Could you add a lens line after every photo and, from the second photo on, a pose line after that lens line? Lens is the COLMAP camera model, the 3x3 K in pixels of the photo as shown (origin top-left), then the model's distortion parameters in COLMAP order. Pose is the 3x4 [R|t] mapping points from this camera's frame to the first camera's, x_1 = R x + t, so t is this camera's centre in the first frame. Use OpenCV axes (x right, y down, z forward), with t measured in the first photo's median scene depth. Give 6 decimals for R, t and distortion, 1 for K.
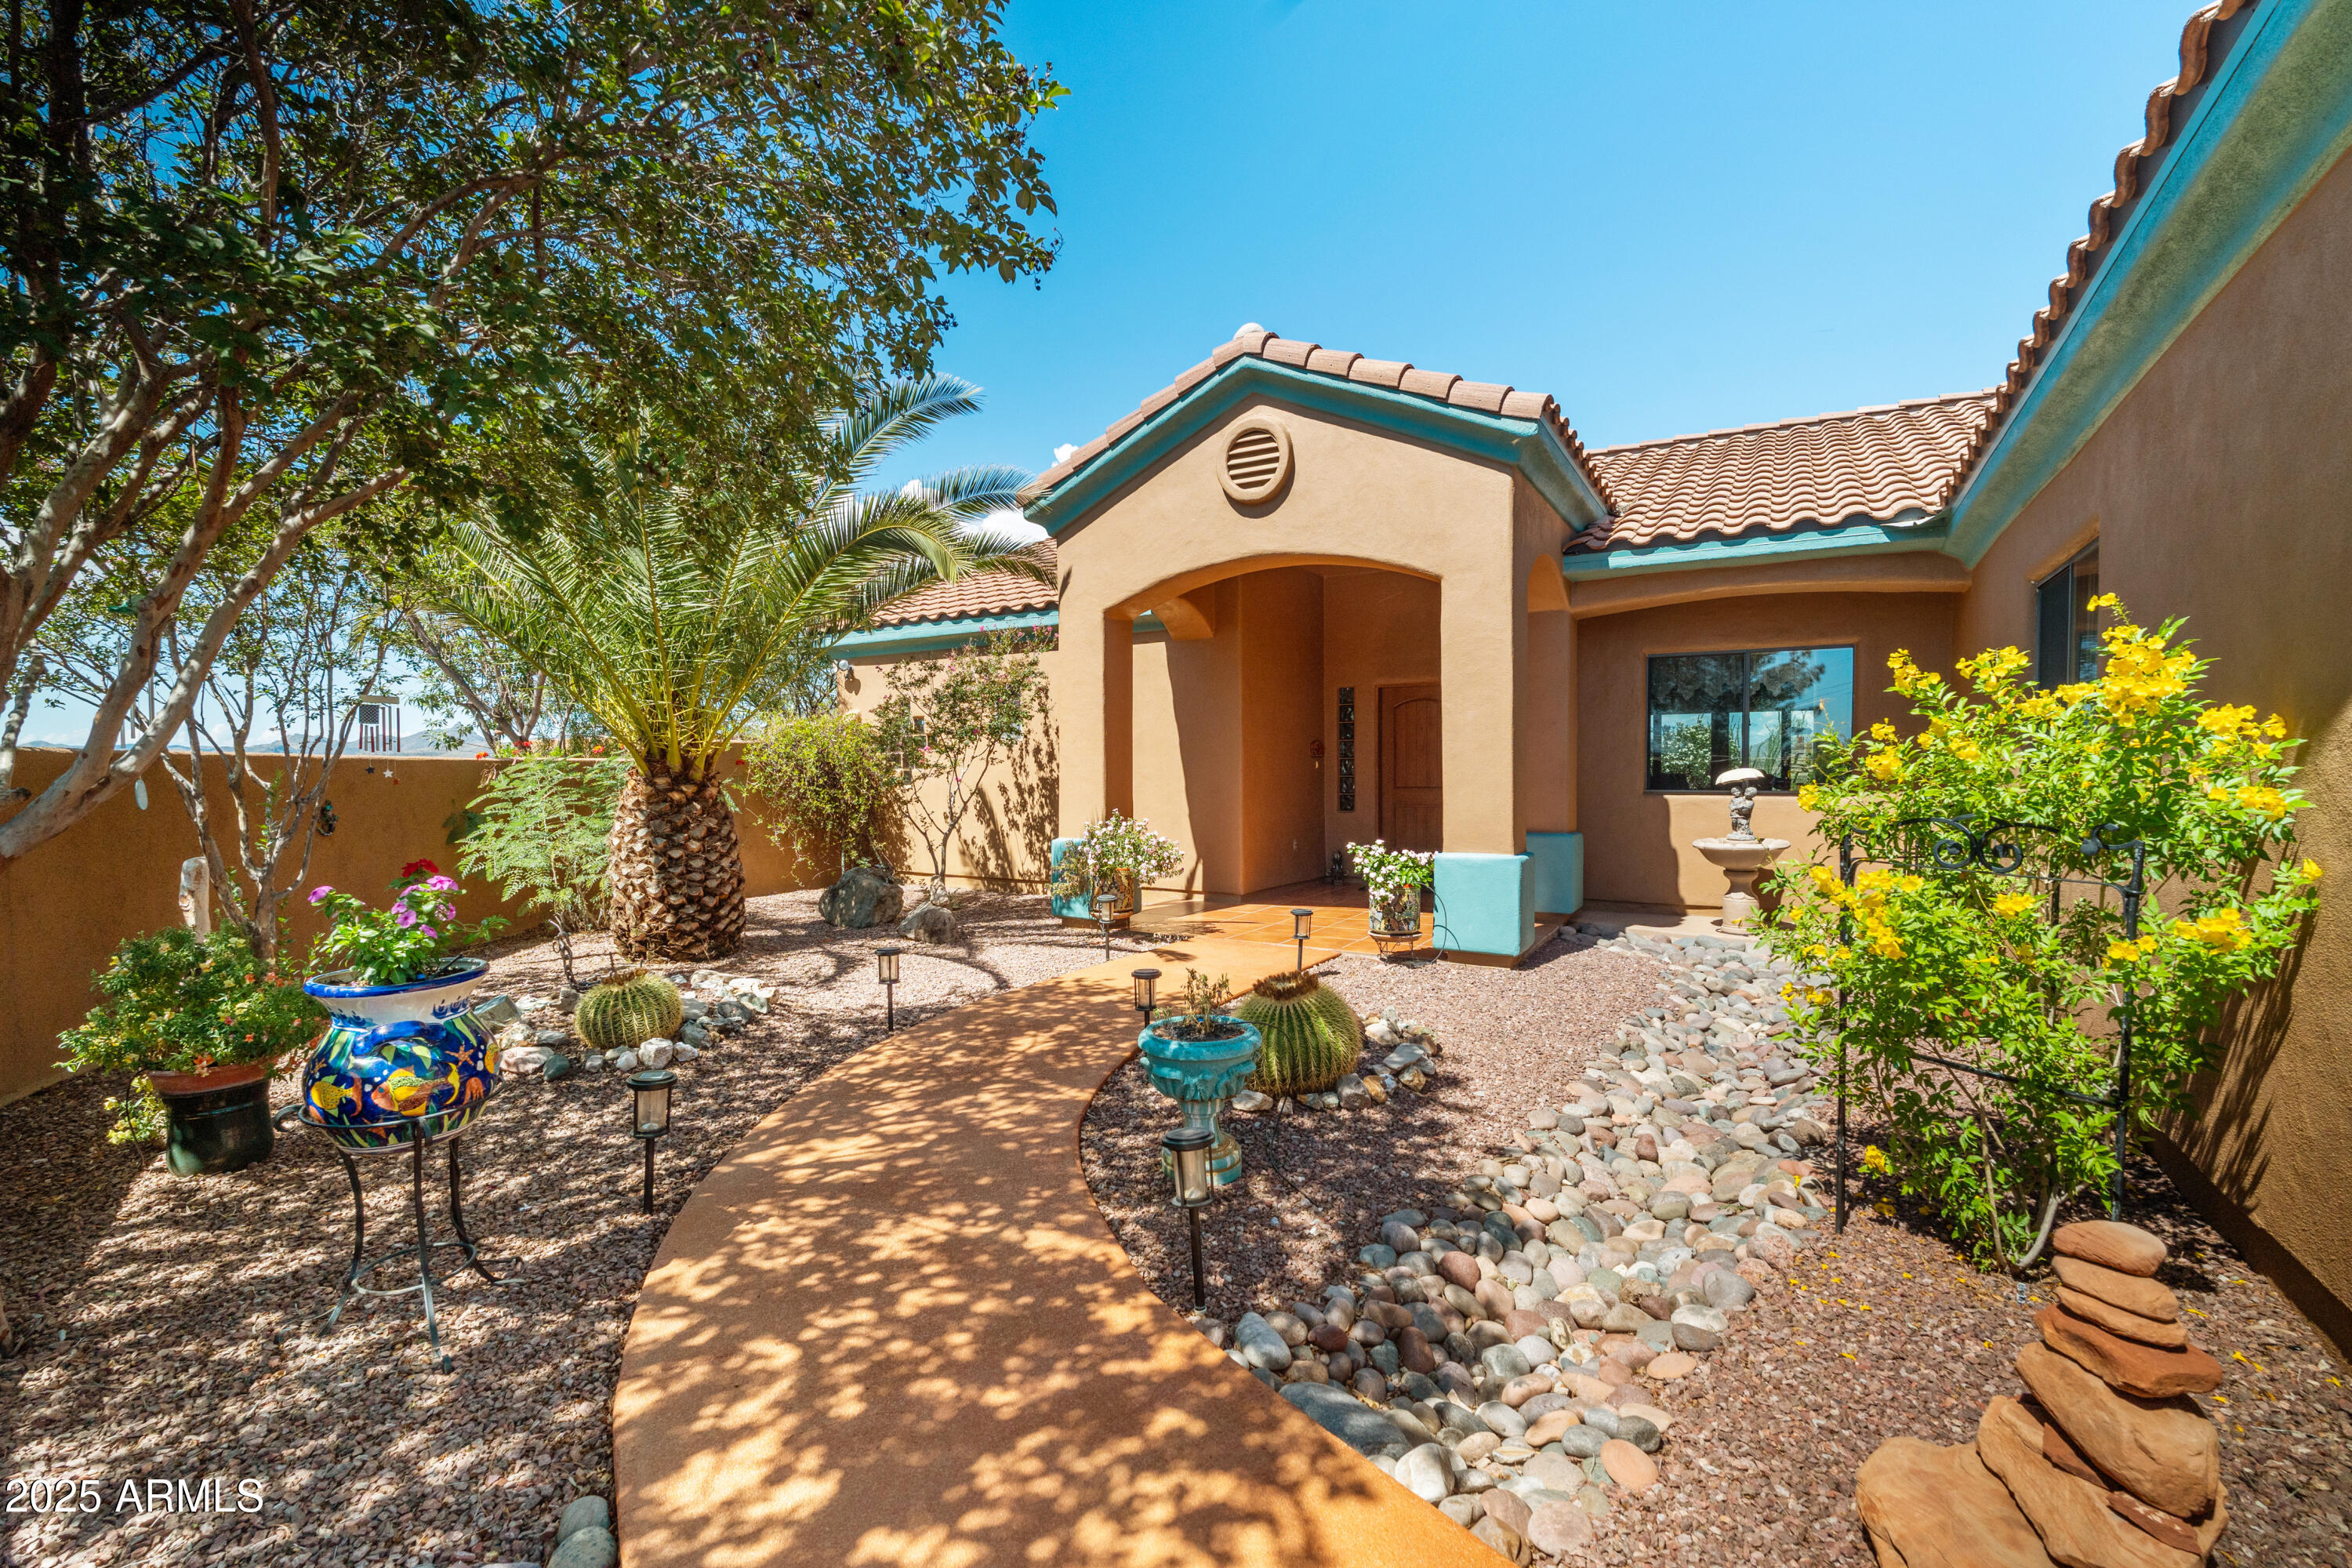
lens RADIAL K [[1028.2, 0, 1185.3], [0, 1028.2, 785.7], [0, 0, 1]] dist [-0.003014, -0.000475]
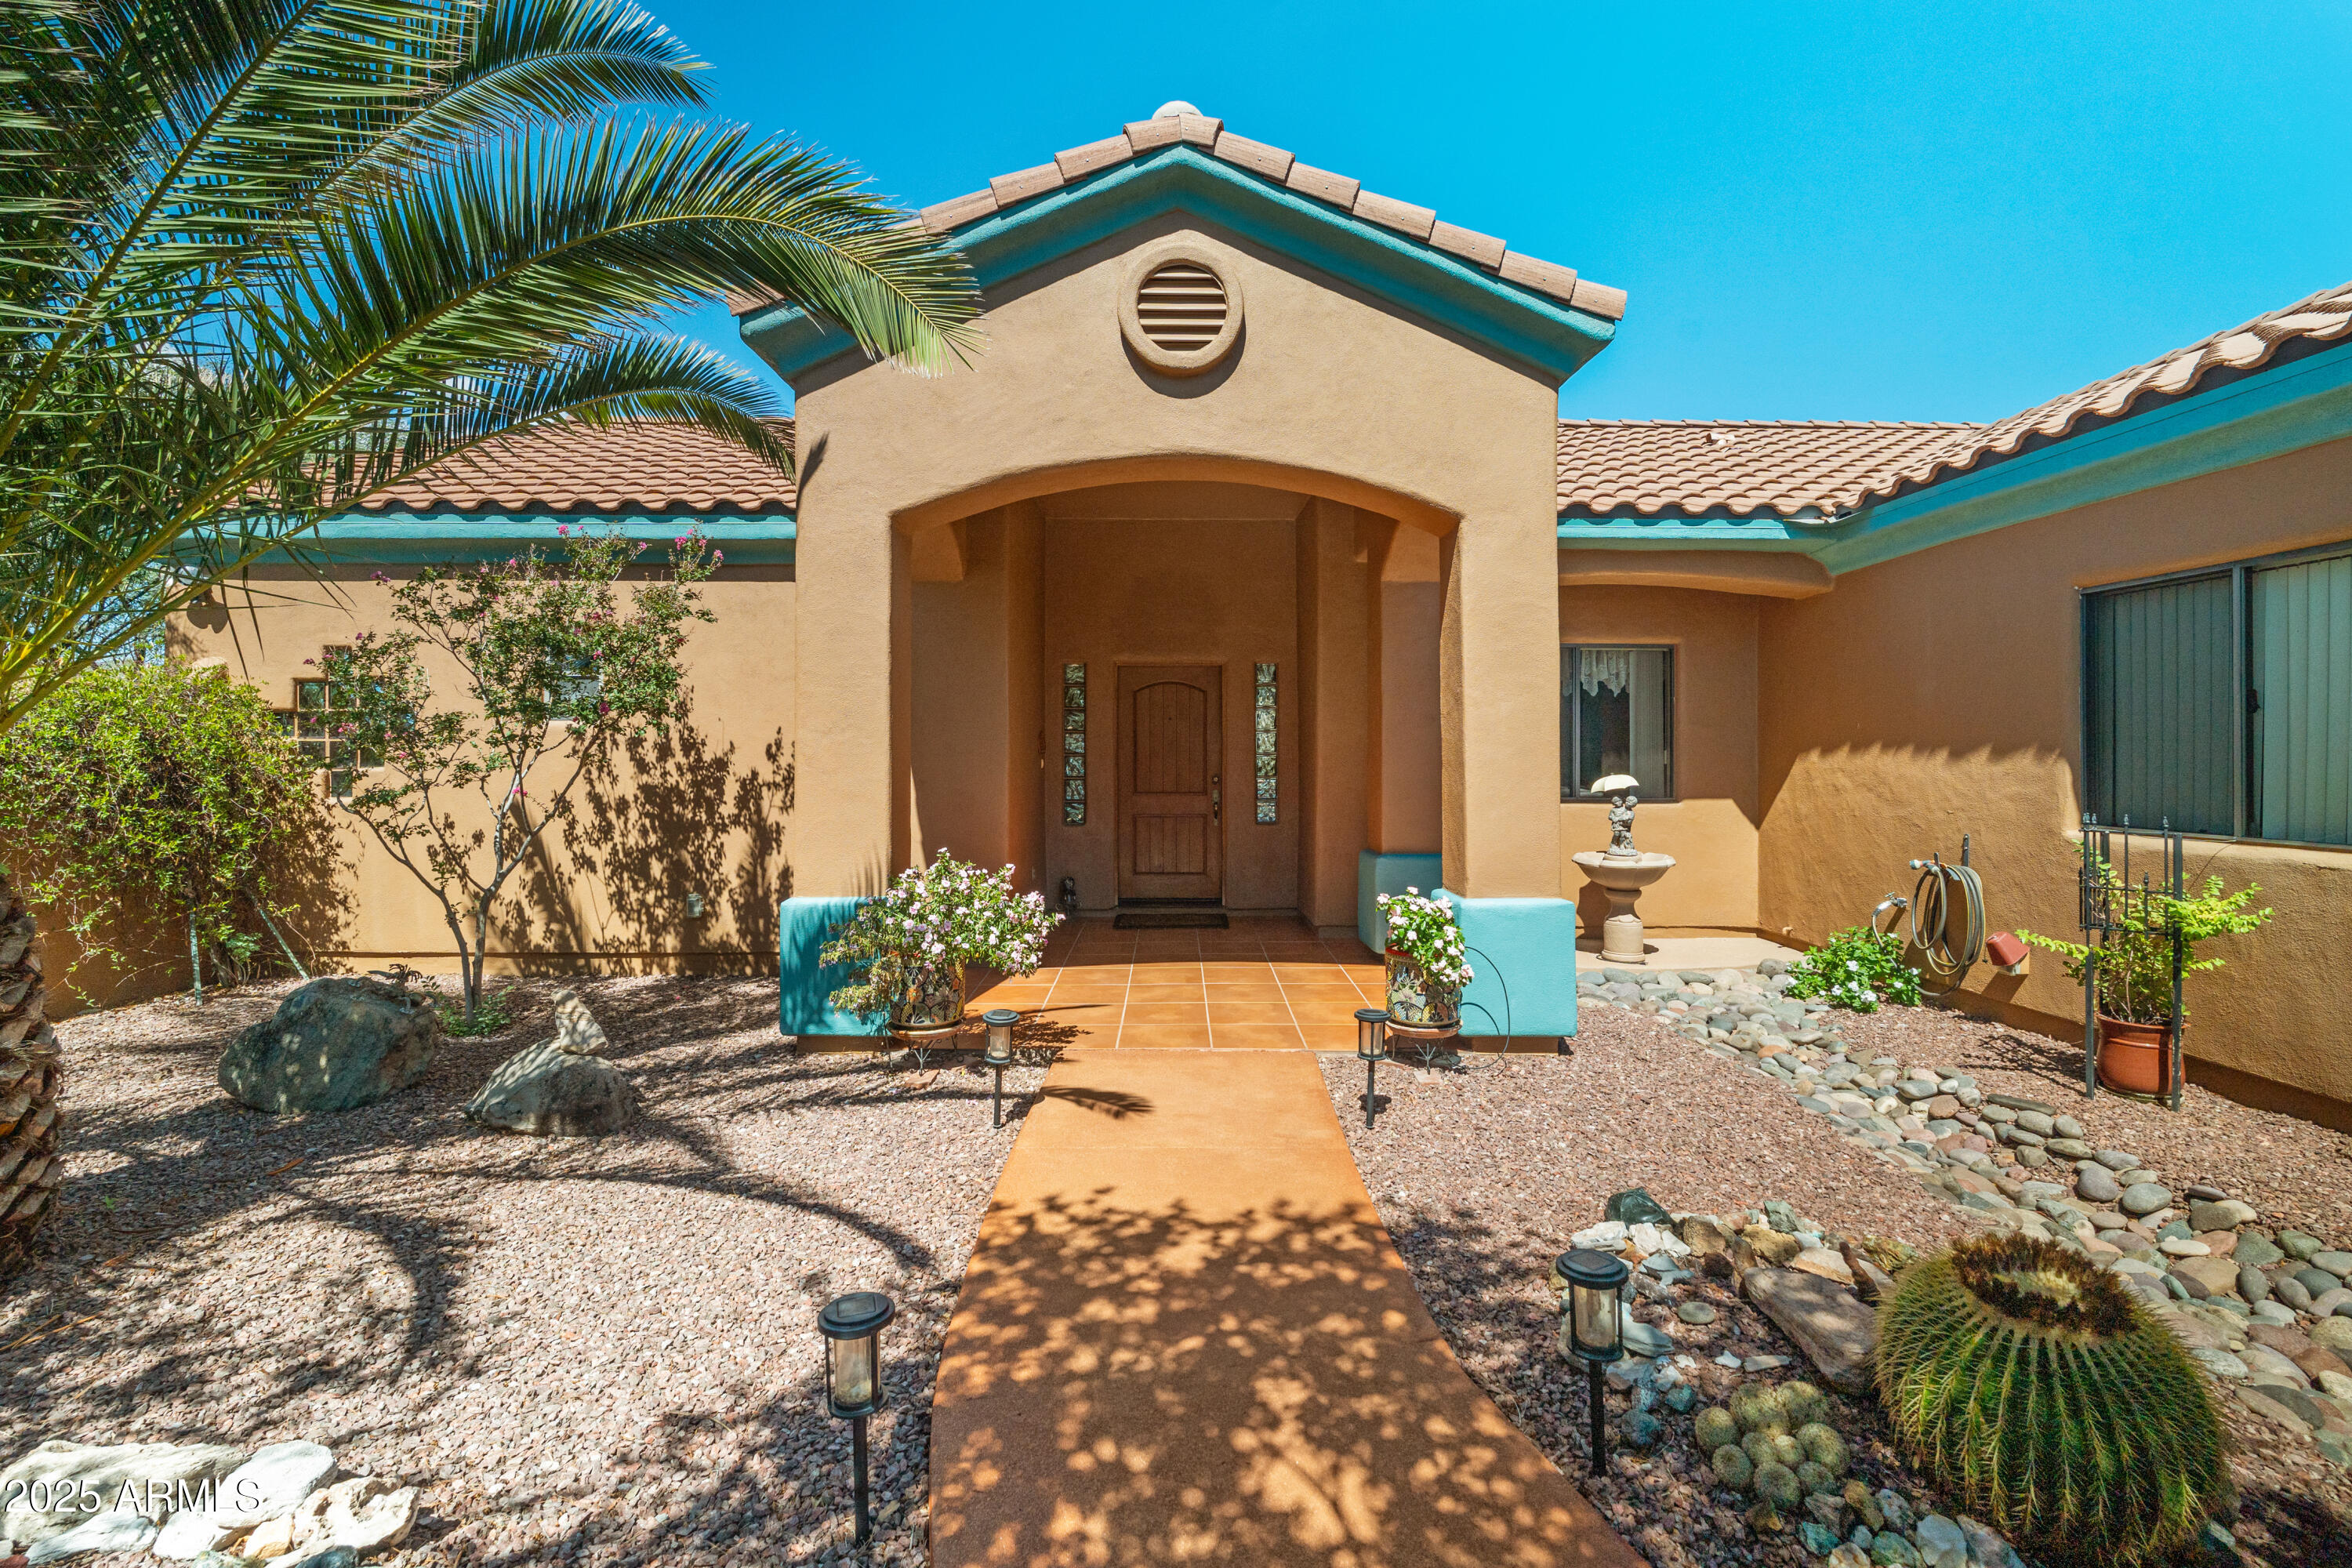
lens RADIAL K [[1028.2, 0, 1160.8], [0, 1028.2, 737.1], [0, 0, 1]] dist [-0.003014, -0.000475]
pose [[0.859267, 0.014606, 0.511318, -0.242938], [0.003090, 0.999426, -0.033741, -0.019459], [-0.511518, 0.030572, 0.858729, 0.398745]]
